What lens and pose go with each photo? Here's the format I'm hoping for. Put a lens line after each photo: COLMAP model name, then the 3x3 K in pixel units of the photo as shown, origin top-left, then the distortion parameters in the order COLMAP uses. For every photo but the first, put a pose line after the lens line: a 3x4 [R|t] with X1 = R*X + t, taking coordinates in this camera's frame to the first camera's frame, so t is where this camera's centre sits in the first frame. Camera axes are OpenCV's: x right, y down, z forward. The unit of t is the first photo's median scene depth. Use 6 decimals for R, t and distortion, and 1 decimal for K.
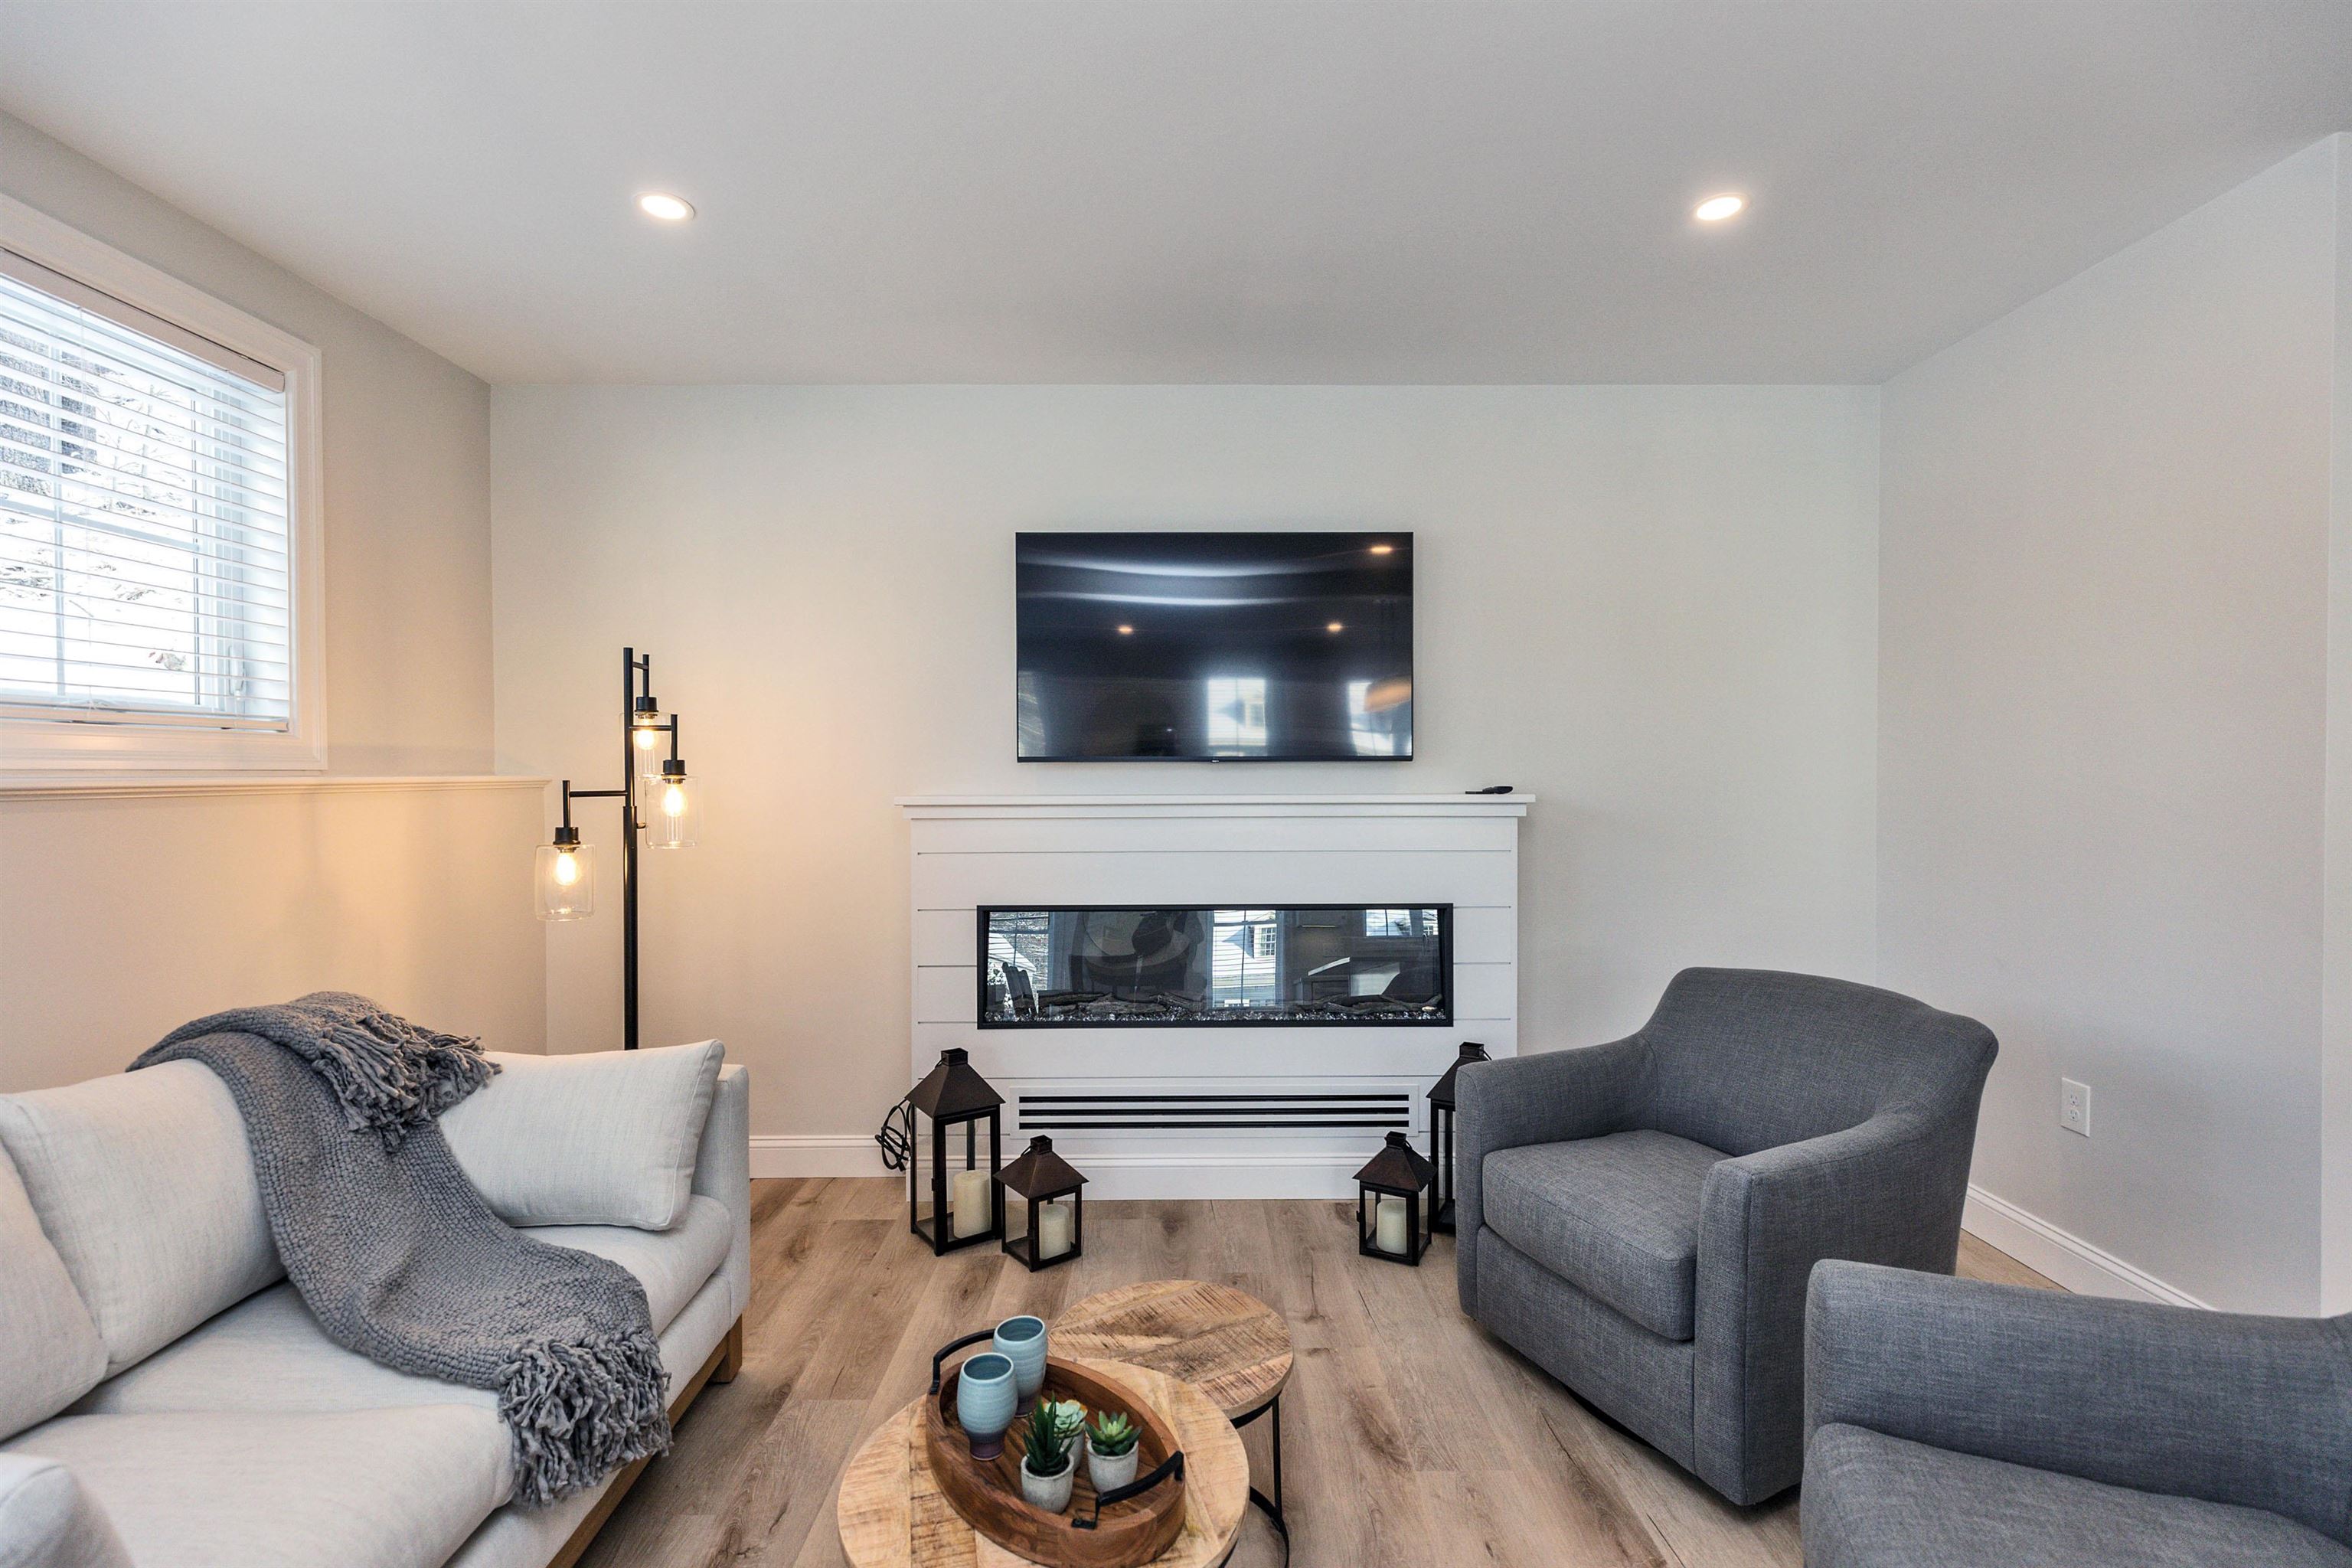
lens RADIAL K [[1053.7, 0, 1177.5], [0, 1053.7, 791.6], [0, 0, 1]] dist [0.001268, 0.000092]
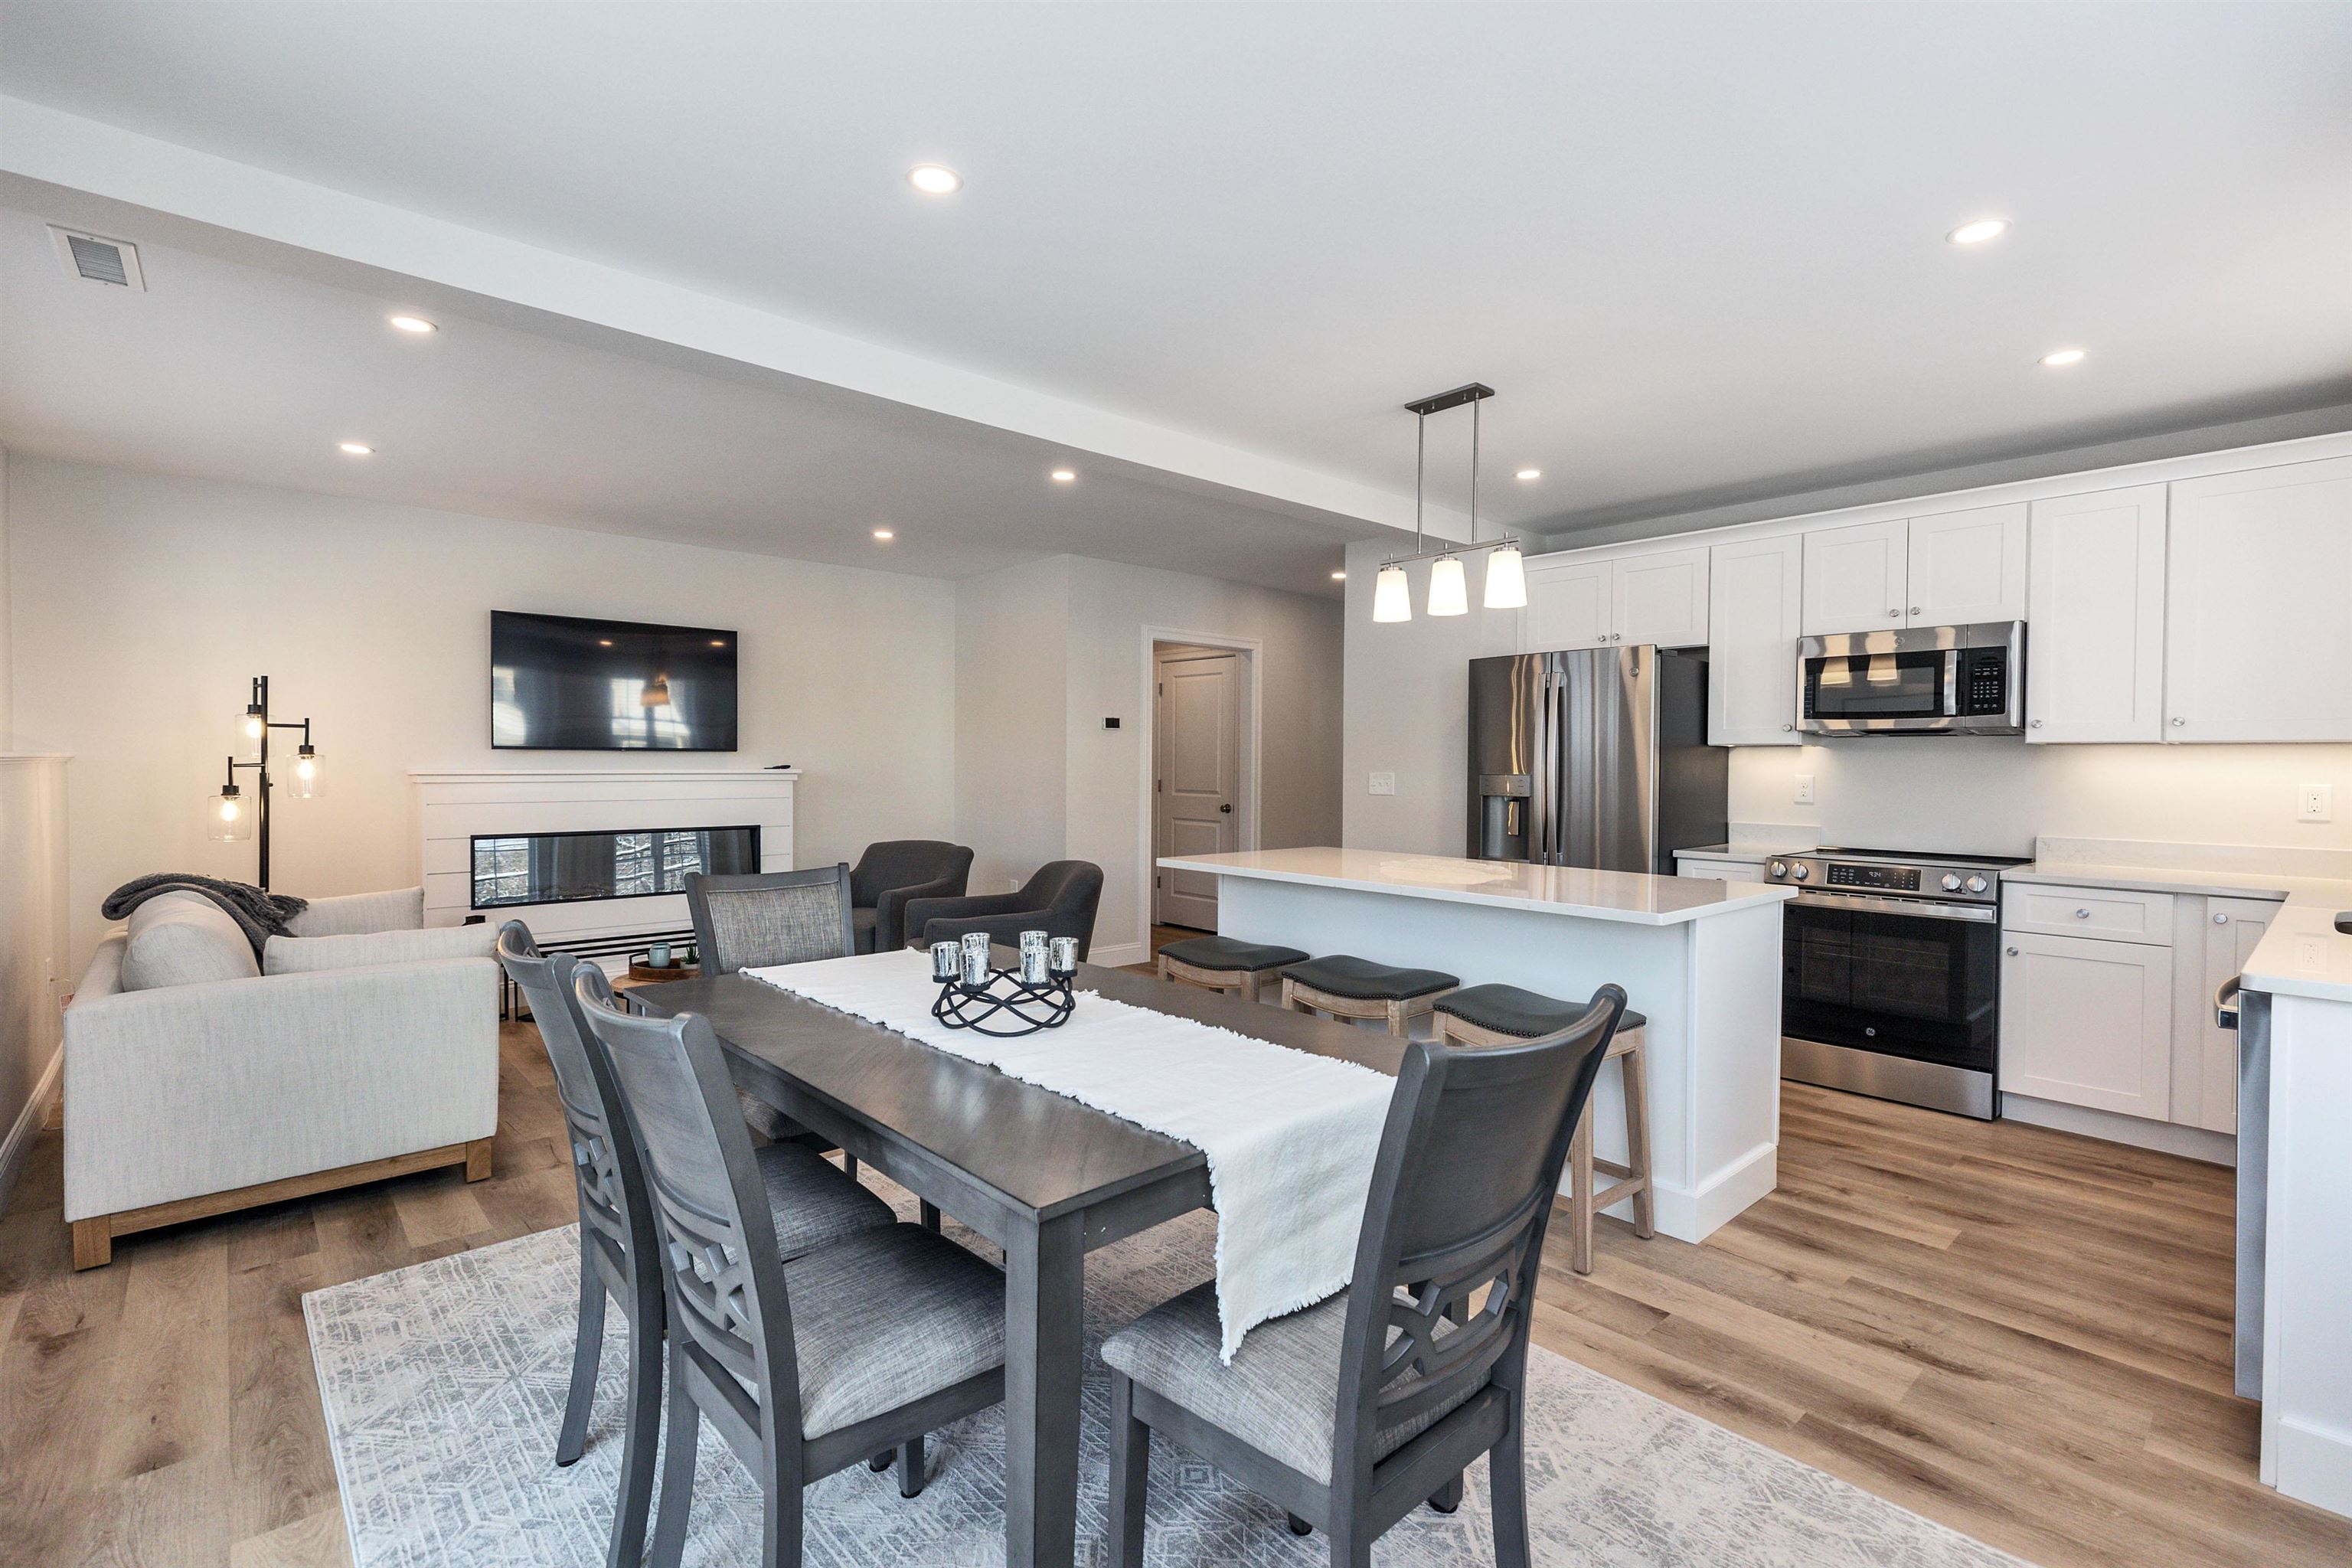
lens RADIAL K [[1053.7, 0, 1177.5], [0, 1053.7, 791.6], [0, 0, 1]] dist [0.001268, 0.000092]
pose [[0.741610, -0.009175, 0.670768, -0.565574], [-0.001787, 0.999876, 0.015652, 0.014760], [-0.670828, -0.012807, 0.741502, -1.147678]]
